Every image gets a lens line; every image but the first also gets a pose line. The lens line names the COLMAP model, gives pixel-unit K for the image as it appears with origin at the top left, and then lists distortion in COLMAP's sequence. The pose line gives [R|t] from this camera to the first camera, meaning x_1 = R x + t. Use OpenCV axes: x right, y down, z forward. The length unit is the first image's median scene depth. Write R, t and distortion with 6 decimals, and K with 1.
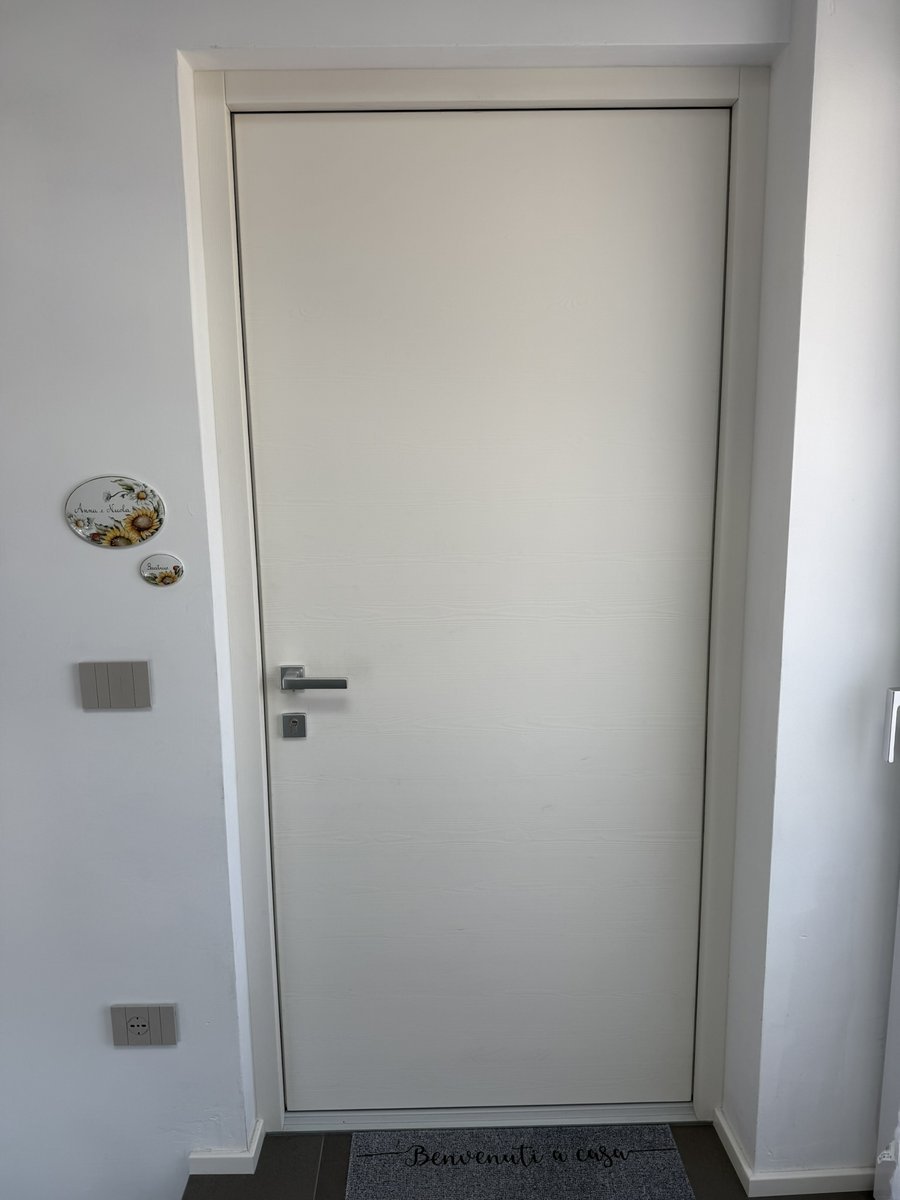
lens RADIAL K [[835.9, 0, 451.3], [0, 835.9, 601.9], [0, 0, 1]] dist [0.043633, -0.040963]
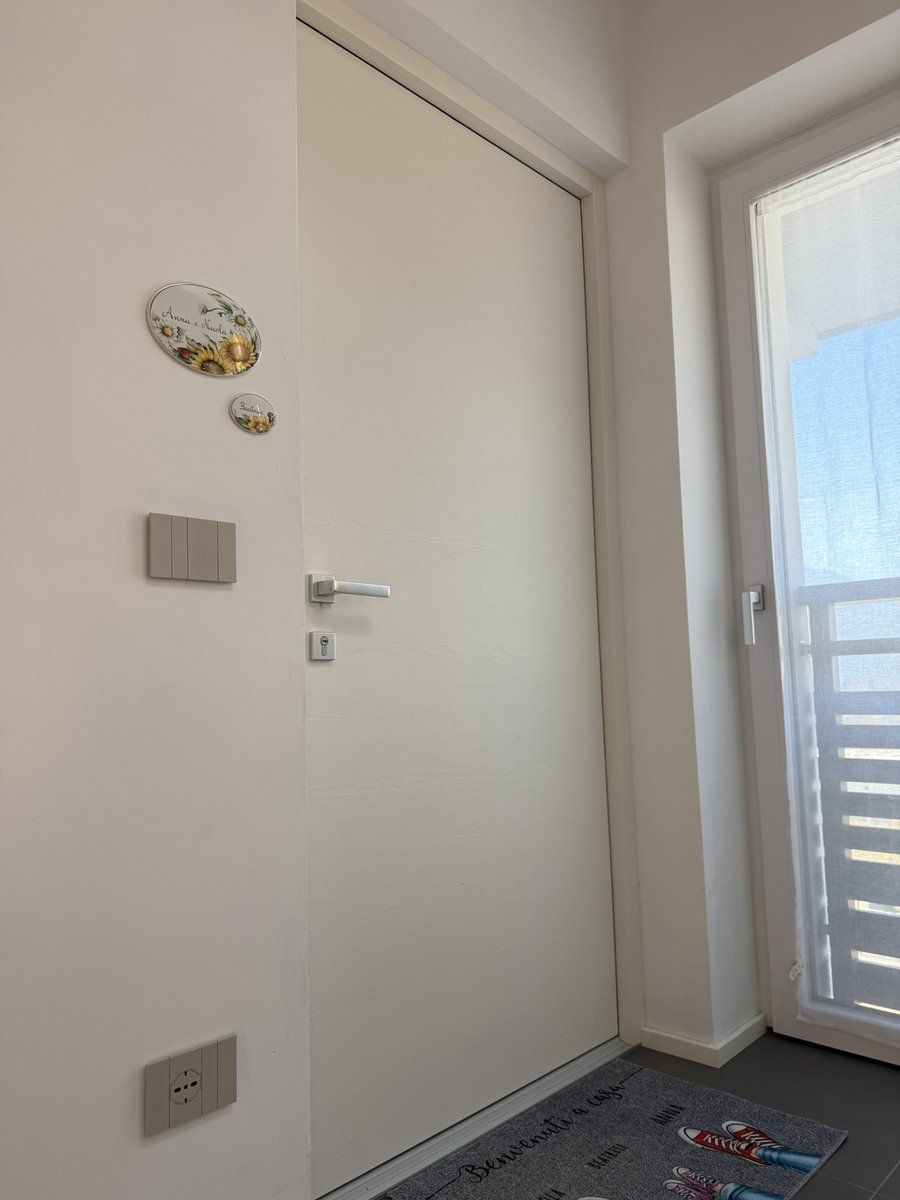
lens RADIAL K [[835.9, 0, 451.5], [0, 835.9, 599.6], [0, 0, 1]] dist [0.043633, -0.040963]
pose [[0.723974, 0.056199, 0.687534, -0.764672], [0.137674, 0.964854, -0.223838, 0.349250], [-0.675949, 0.256709, 0.690792, 0.355005]]
